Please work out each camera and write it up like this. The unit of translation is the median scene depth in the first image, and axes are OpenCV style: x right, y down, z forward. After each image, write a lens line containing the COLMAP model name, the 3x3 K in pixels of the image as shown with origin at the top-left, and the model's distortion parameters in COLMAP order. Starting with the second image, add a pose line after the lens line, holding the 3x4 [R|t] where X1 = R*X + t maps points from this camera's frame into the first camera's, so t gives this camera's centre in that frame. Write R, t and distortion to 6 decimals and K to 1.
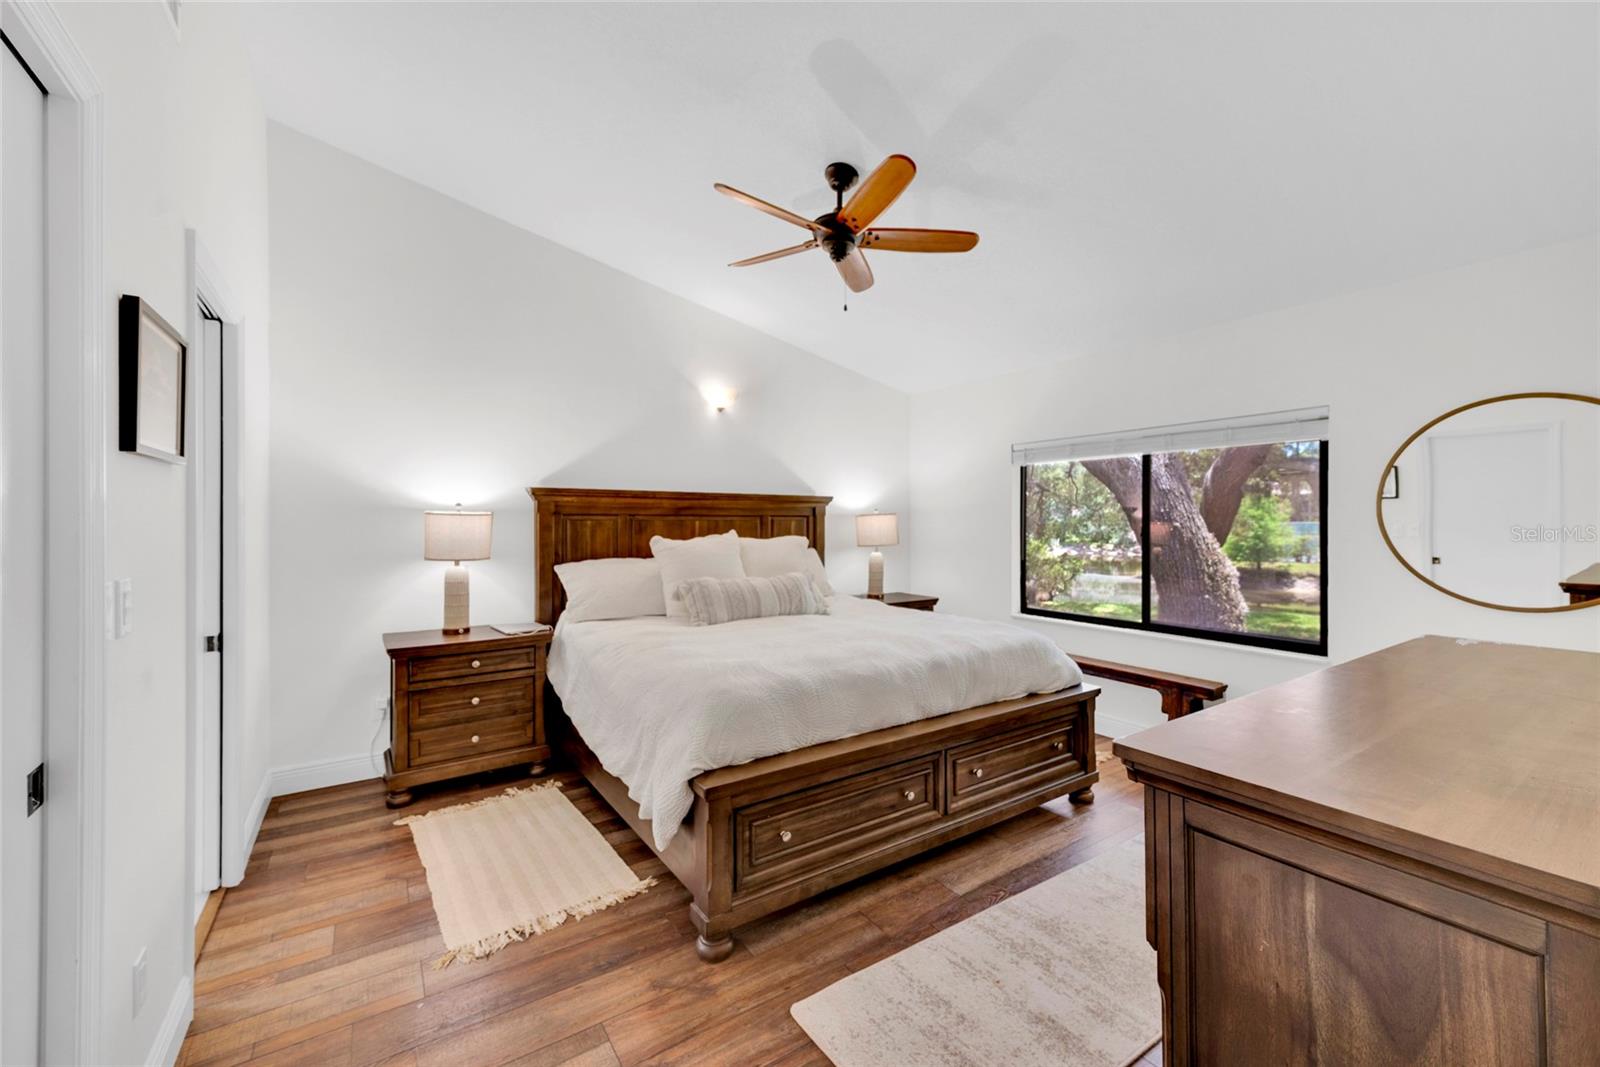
lens RADIAL K [[630.6, 0, 790.2], [0, 630.6, 533.8], [0, 0, 1]] dist [0.000440, -0.001237]
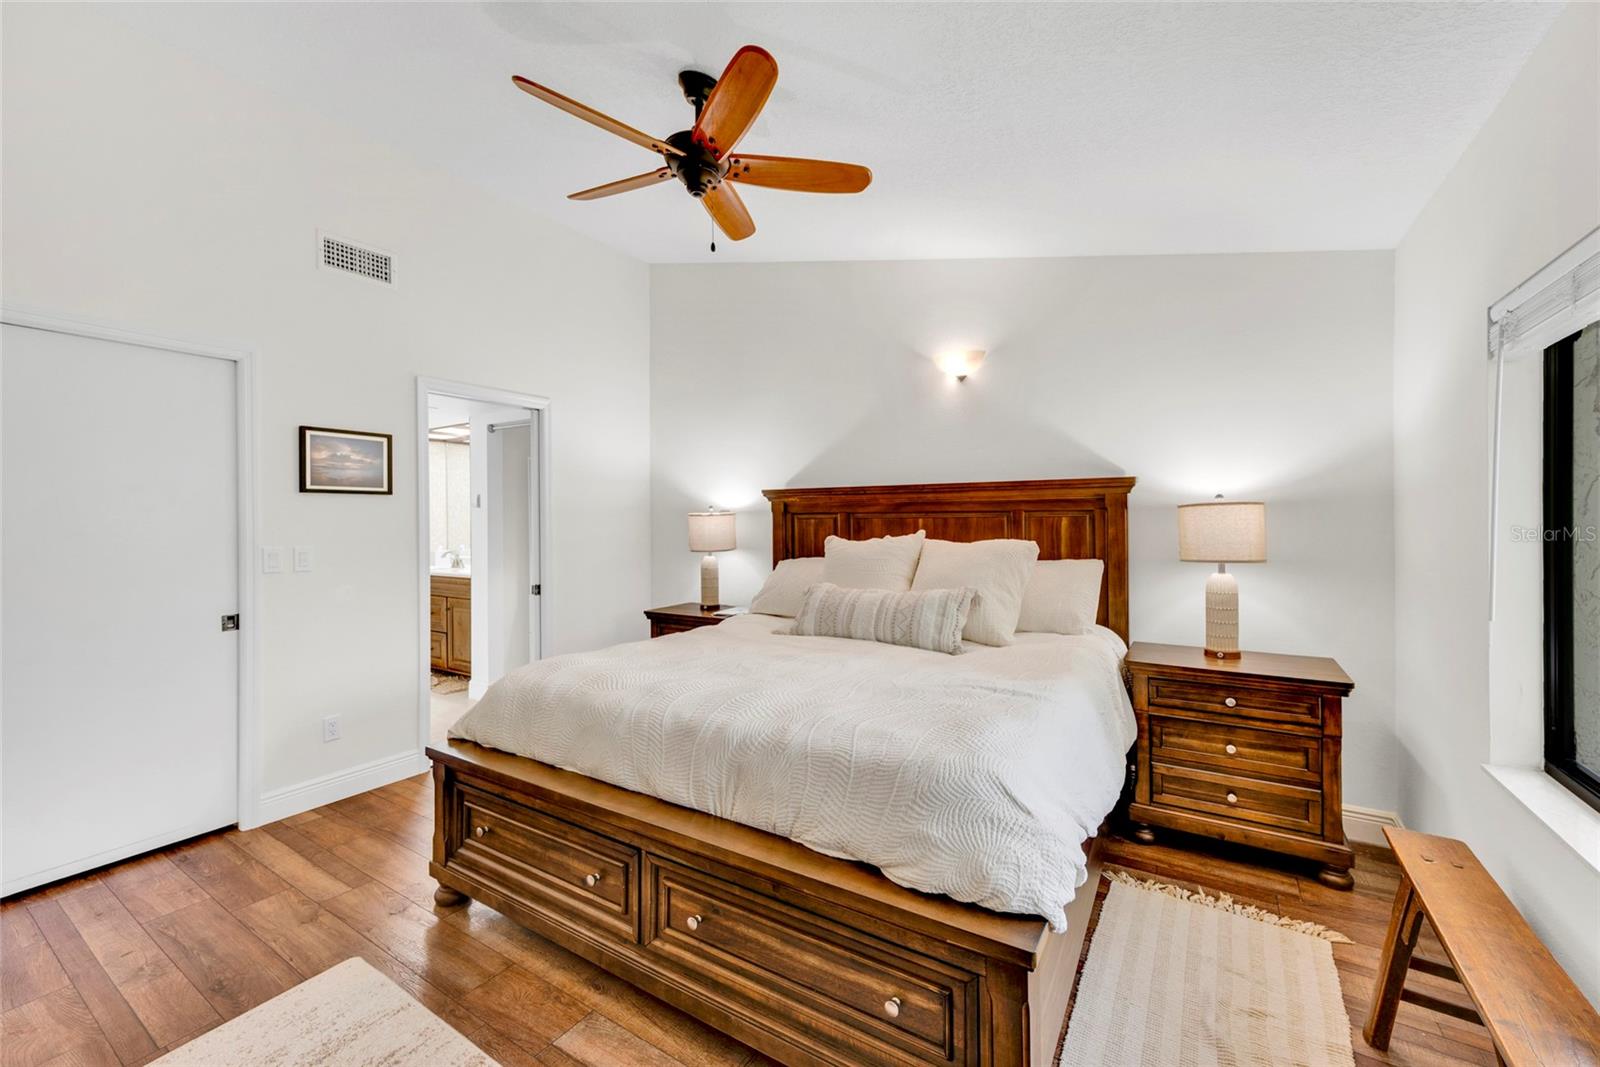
lens RADIAL K [[630.6, 0, 788.0], [0, 630.6, 518.8], [0, 0, 1]] dist [0.000440, -0.001237]
pose [[0.422160, -0.002189, -0.906519, 0.592940], [-0.009467, 0.999932, -0.006823, -0.013443], [0.906472, 0.011462, 0.422111, 0.531471]]
